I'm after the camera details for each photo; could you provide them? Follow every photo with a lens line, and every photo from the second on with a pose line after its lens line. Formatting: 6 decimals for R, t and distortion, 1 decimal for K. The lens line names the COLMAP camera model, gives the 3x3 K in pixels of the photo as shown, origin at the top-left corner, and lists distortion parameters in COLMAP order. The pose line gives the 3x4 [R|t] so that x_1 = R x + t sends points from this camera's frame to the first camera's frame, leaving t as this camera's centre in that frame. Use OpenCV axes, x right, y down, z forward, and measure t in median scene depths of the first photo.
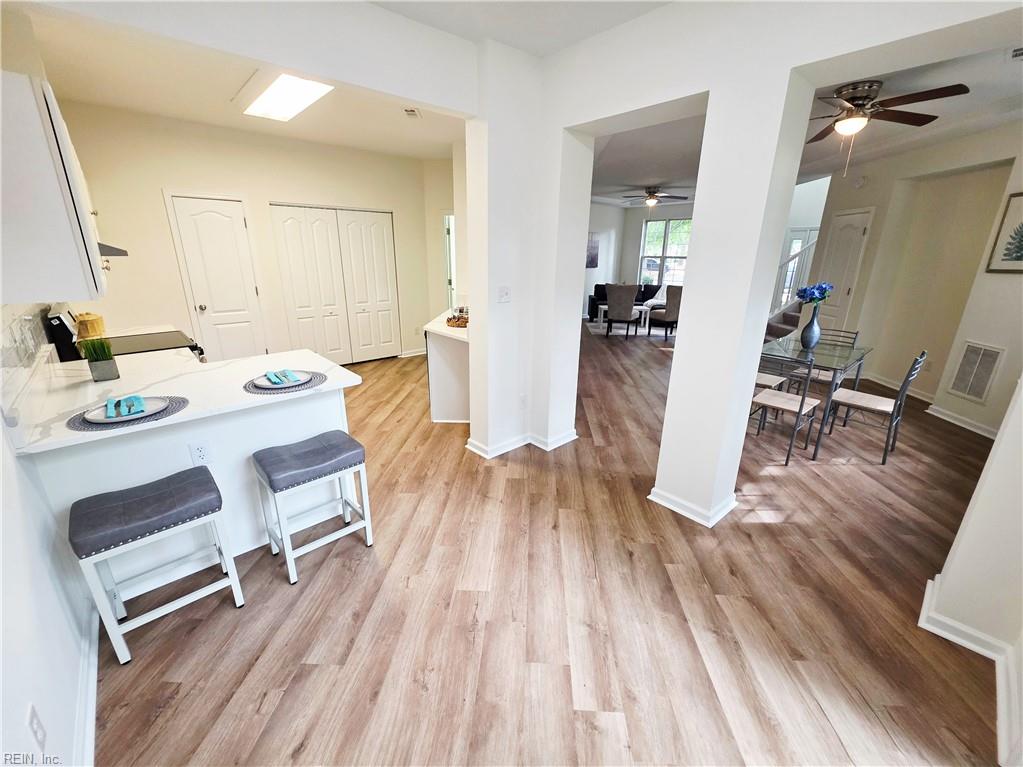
lens RADIAL K [[425.3, 0, 515.4], [0, 425.3, 383.8], [0, 0, 1]] dist [0.002334, -0.000497]
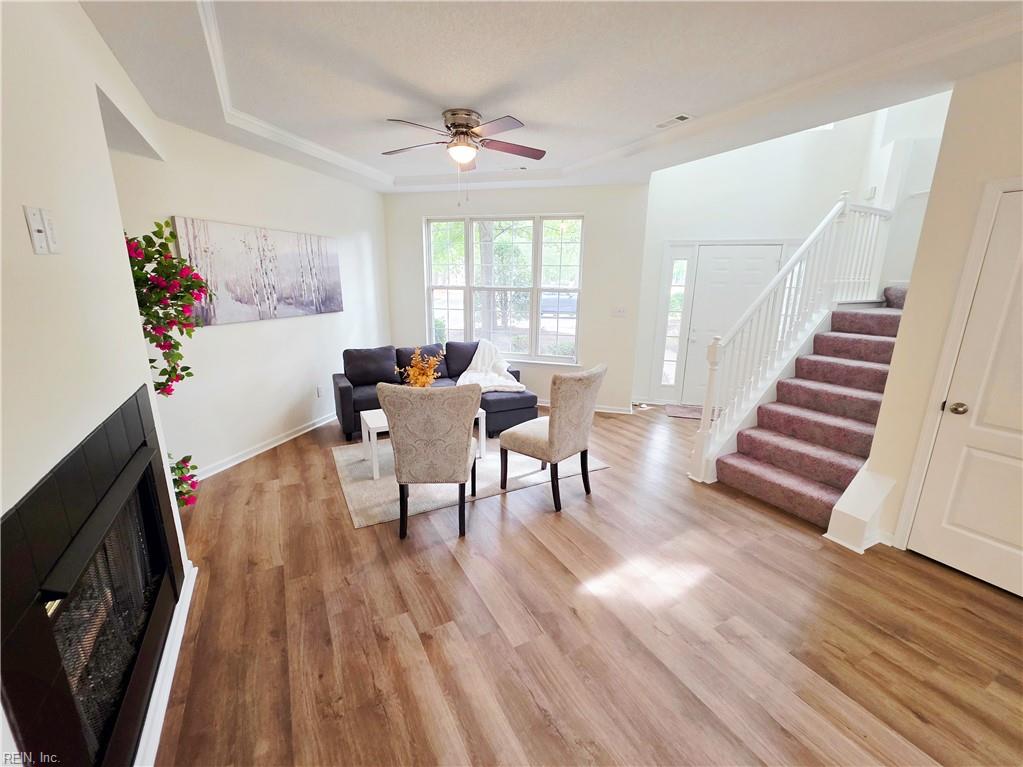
lens RADIAL K [[425.3, 0, 515.4], [0, 425.3, 383.8], [0, 0, 1]] dist [0.002334, -0.000497]
pose [[0.848682, -0.127612, 0.513278, 0.268424], [0.152410, 0.988297, -0.006293, -0.419983], [-0.506469, 0.083569, 0.858199, 1.313732]]
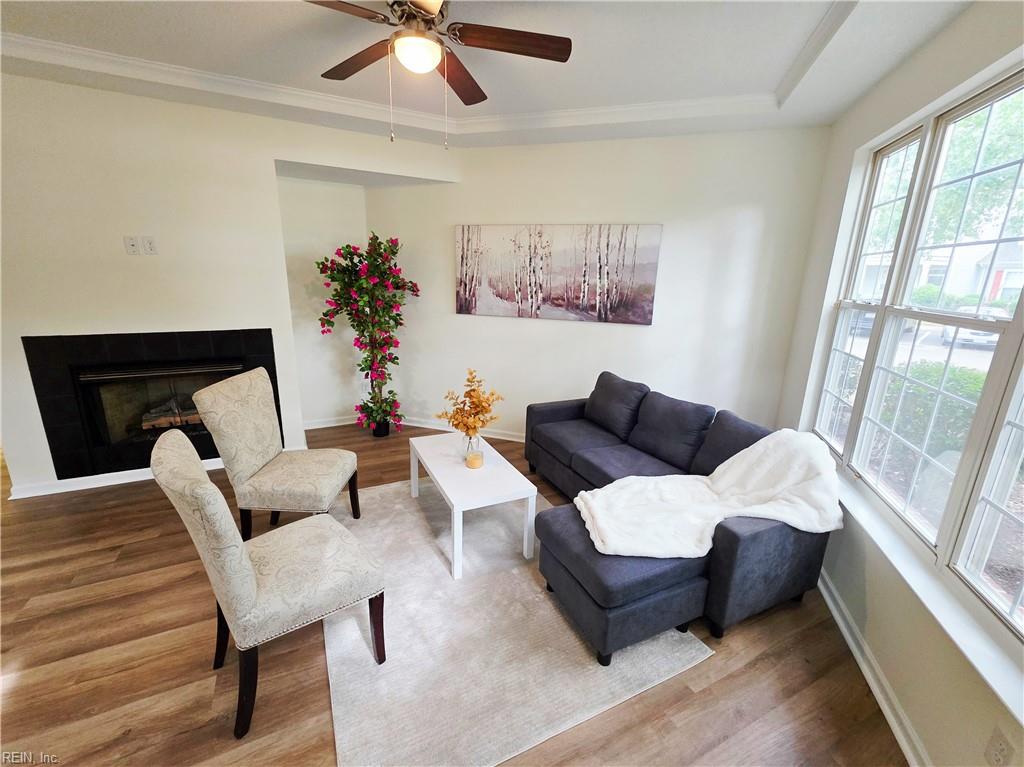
lens RADIAL K [[425.7, 0, 515.9], [0, 425.7, 383.8], [0, 0, 1]] dist [0.002334, -0.000497]
pose [[0.491113, 0.222786, -0.842125, 1.124245], [-0.274831, 0.956994, 0.092898, -0.592777], [0.826605, 0.185819, 0.531221, 1.901307]]
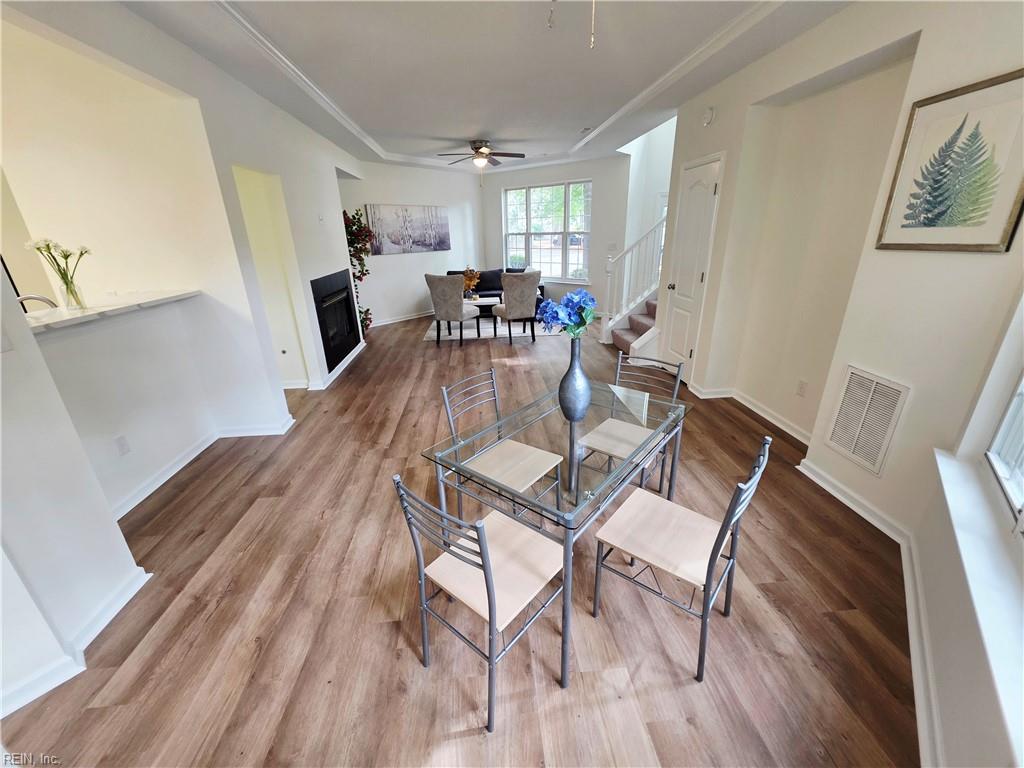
lens RADIAL K [[410.2, 0, 519.7], [0, 410.2, 384.0], [0, 0, 1]] dist [0.003192, 0.000373]
pose [[0.987887, -0.086898, 0.128560, 0.515819], [0.079061, 0.994757, 0.064864, -0.147467], [-0.133523, -0.053914, 0.989578, 0.481277]]
